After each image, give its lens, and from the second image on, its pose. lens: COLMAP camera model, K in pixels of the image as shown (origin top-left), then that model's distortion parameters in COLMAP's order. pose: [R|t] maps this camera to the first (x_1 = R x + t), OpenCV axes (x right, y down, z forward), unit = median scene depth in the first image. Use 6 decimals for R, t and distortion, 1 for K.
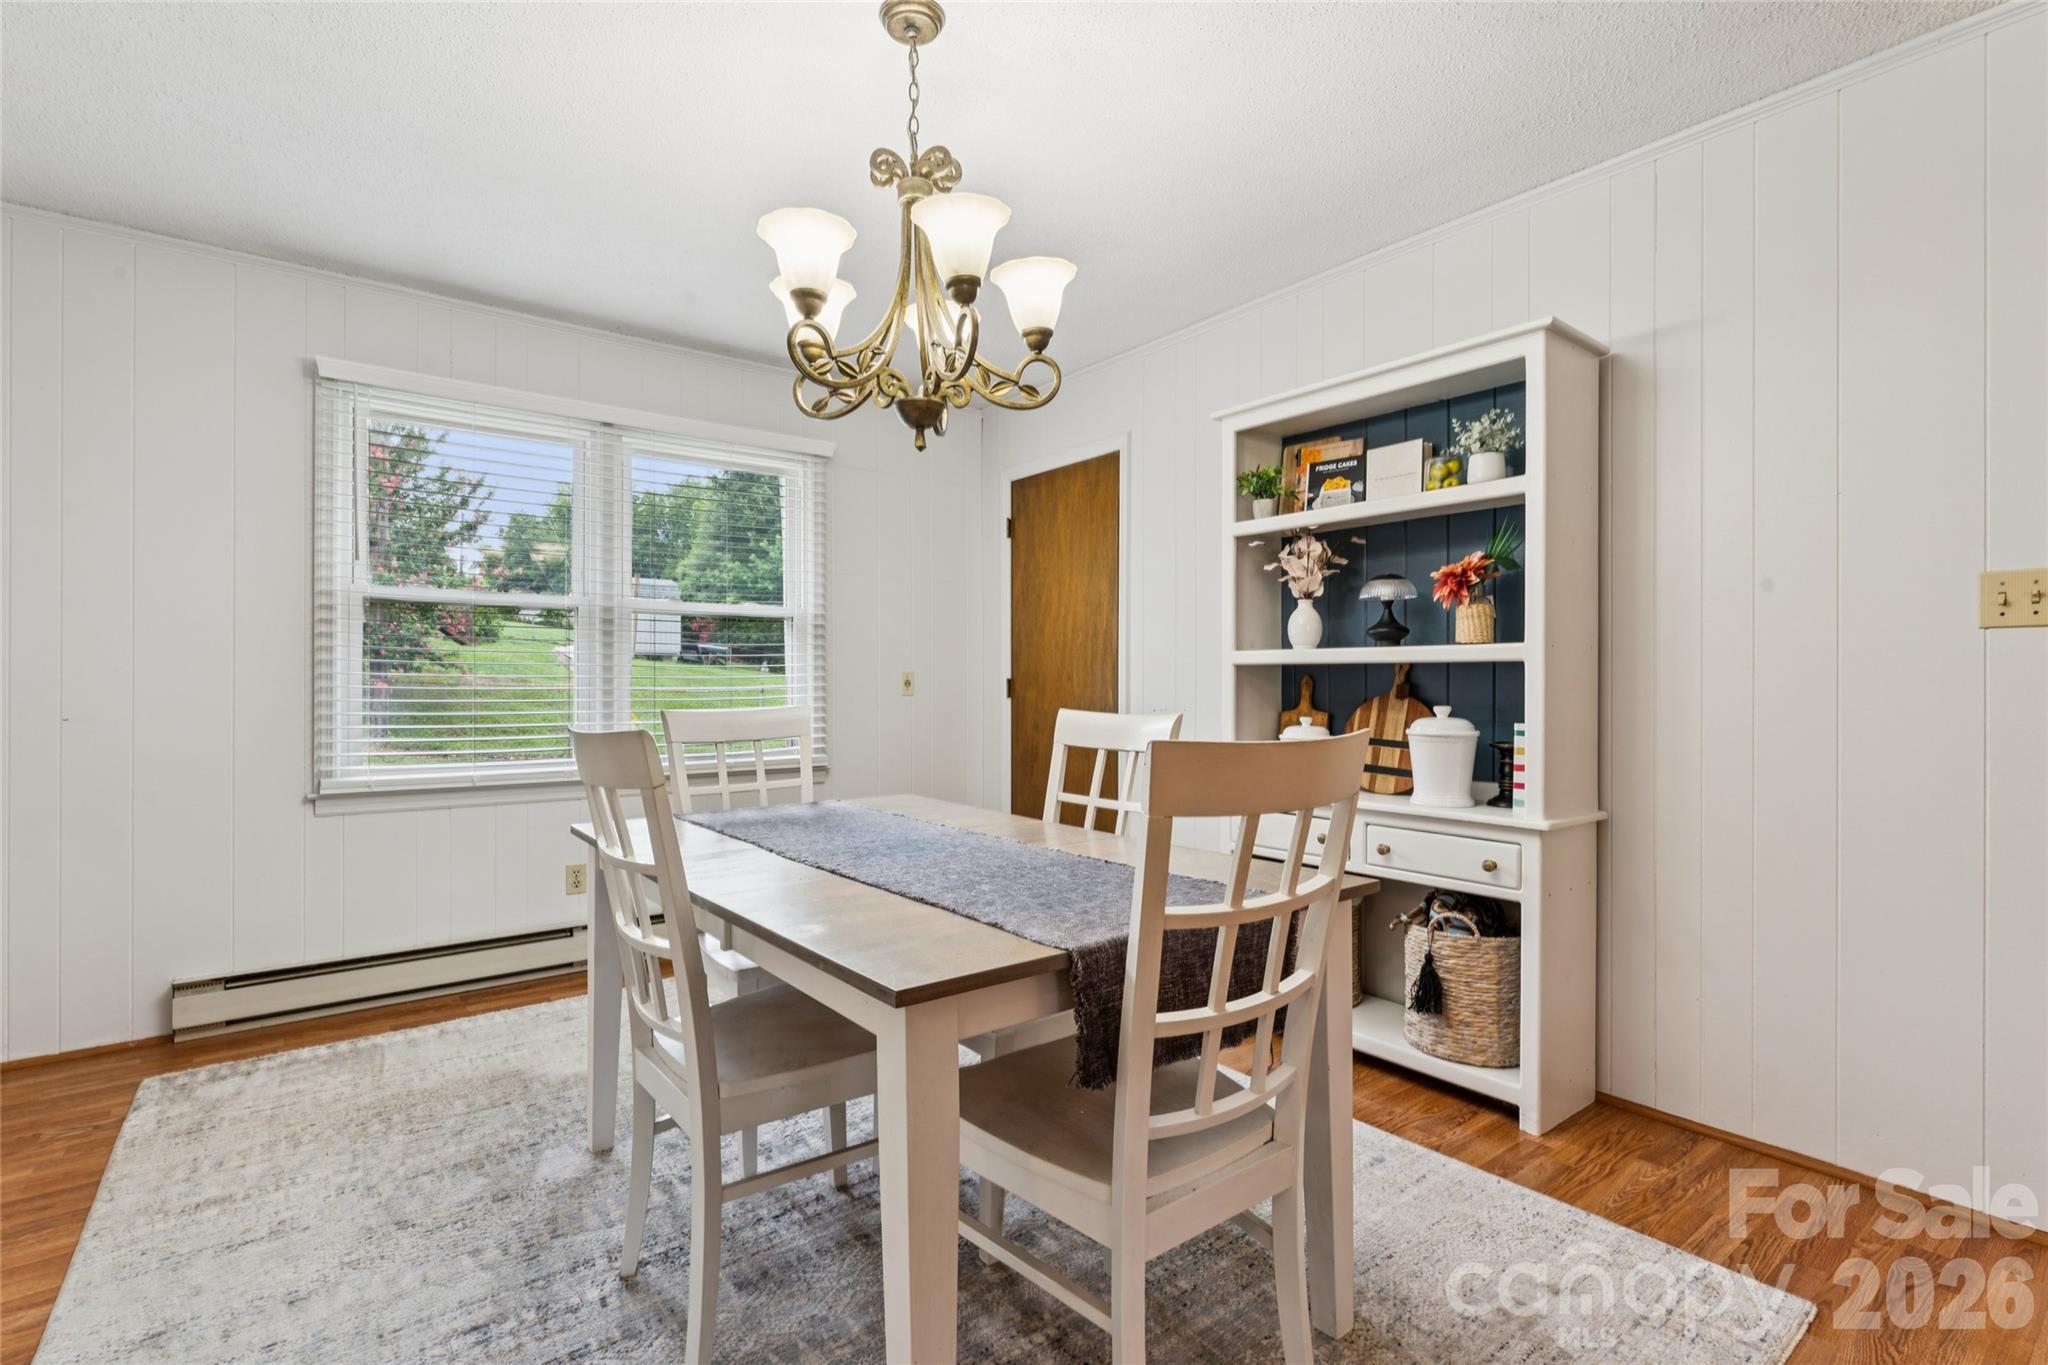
lens RADIAL K [[950.9, 0, 1023.5], [0, 950.9, 685.1], [0, 0, 1]] dist [-0.000208, 0.000244]
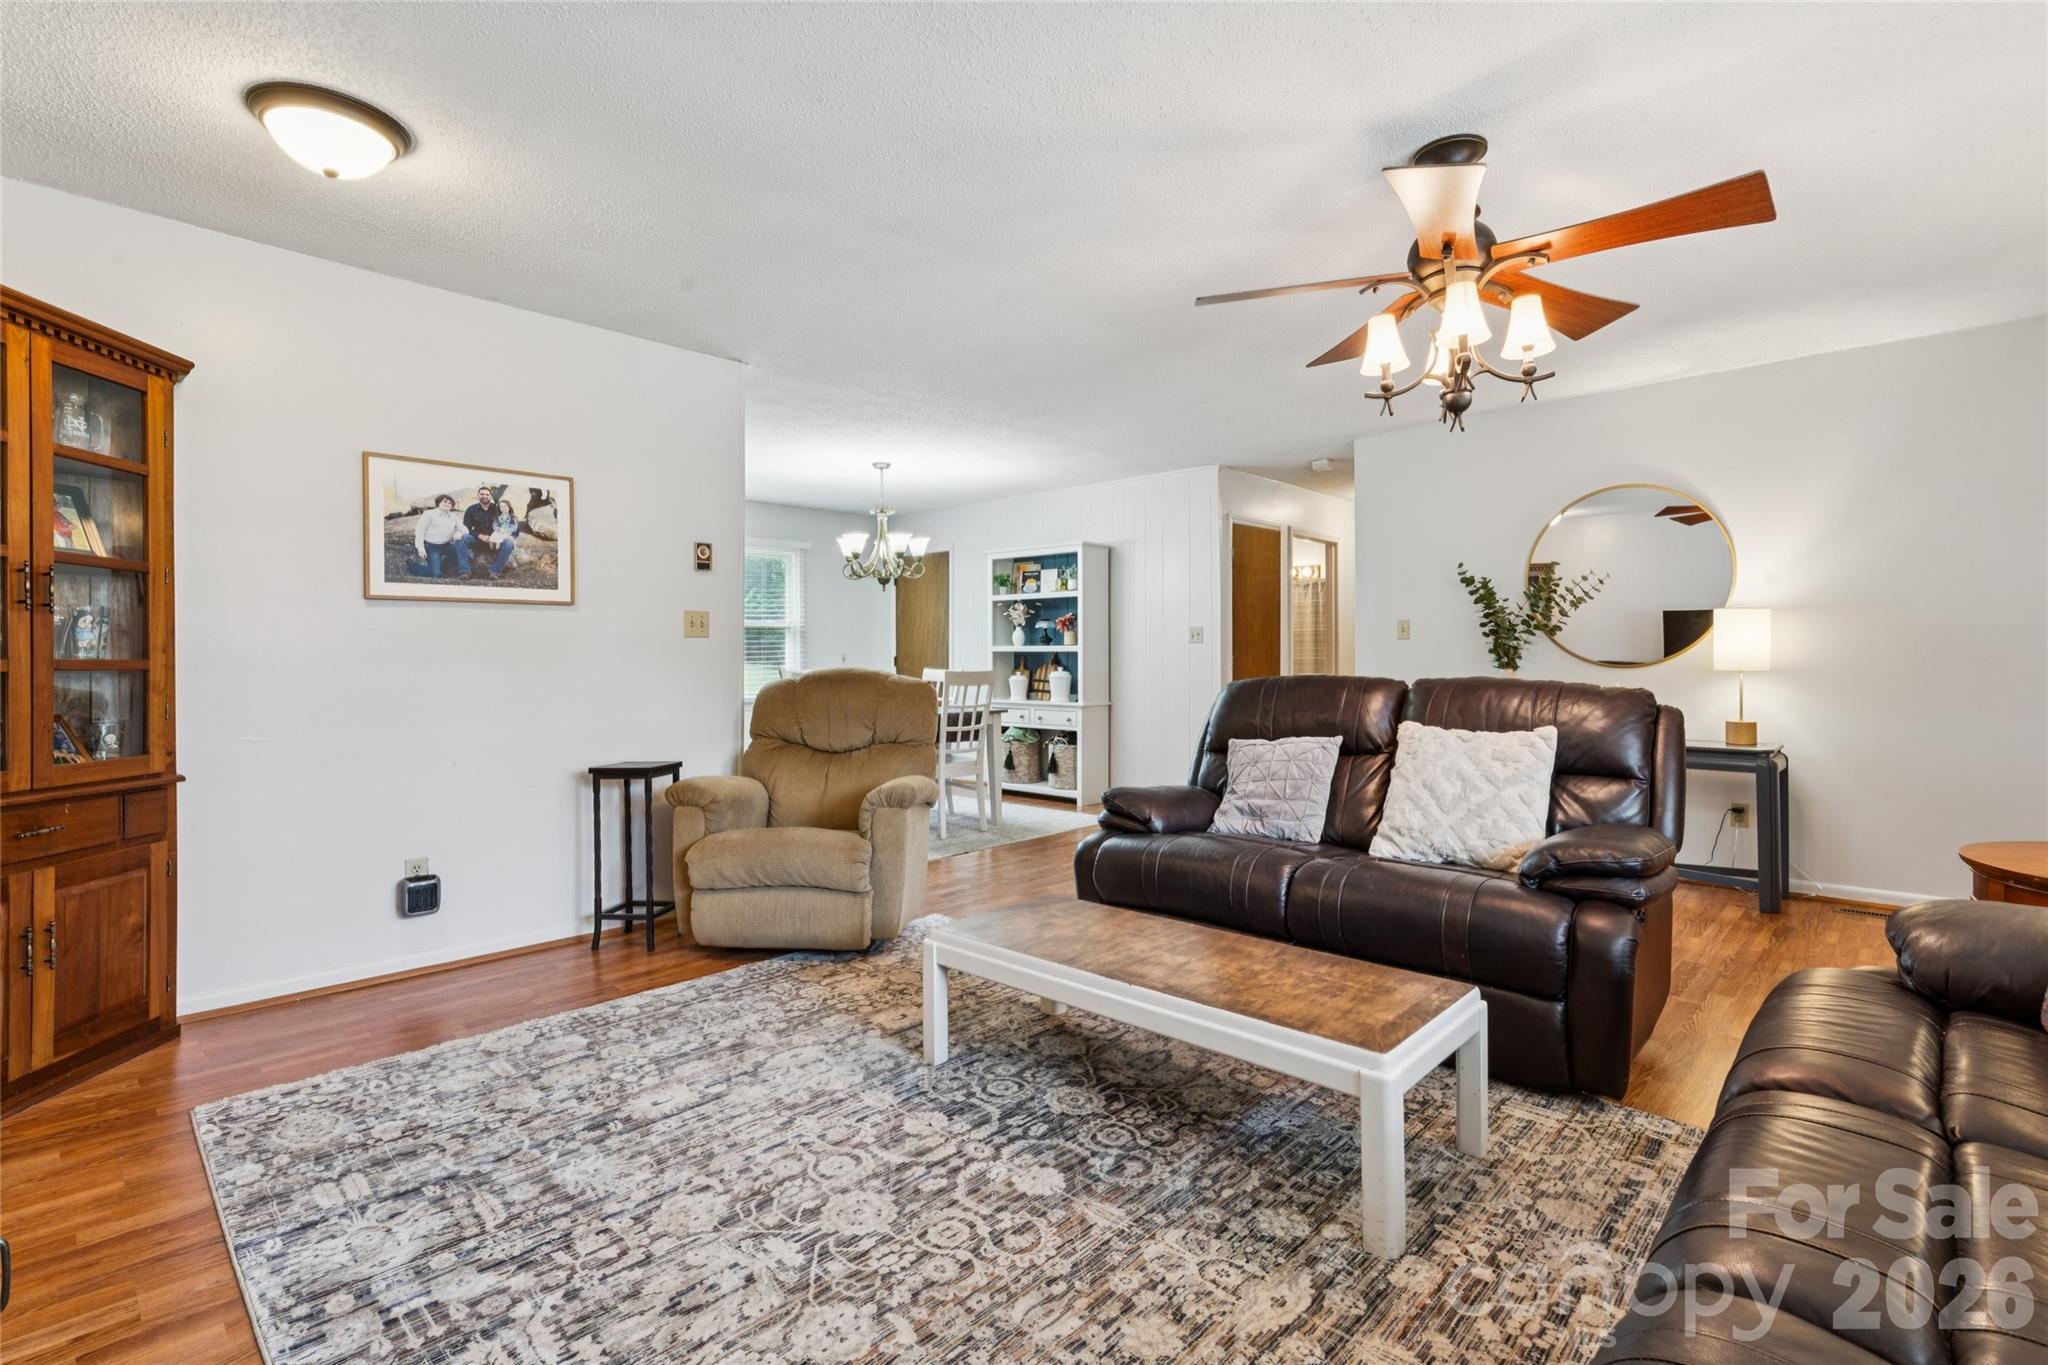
lens RADIAL K [[949.2, 0, 1025.6], [0, 949.2, 659.6], [0, 0, 1]] dist [0.000260, 0.000172]
pose [[0.987991, -0.006268, 0.154387, -0.087111], [0.005878, 0.999978, 0.002984, -0.008100], [-0.154403, -0.002041, 0.988006, -1.605454]]
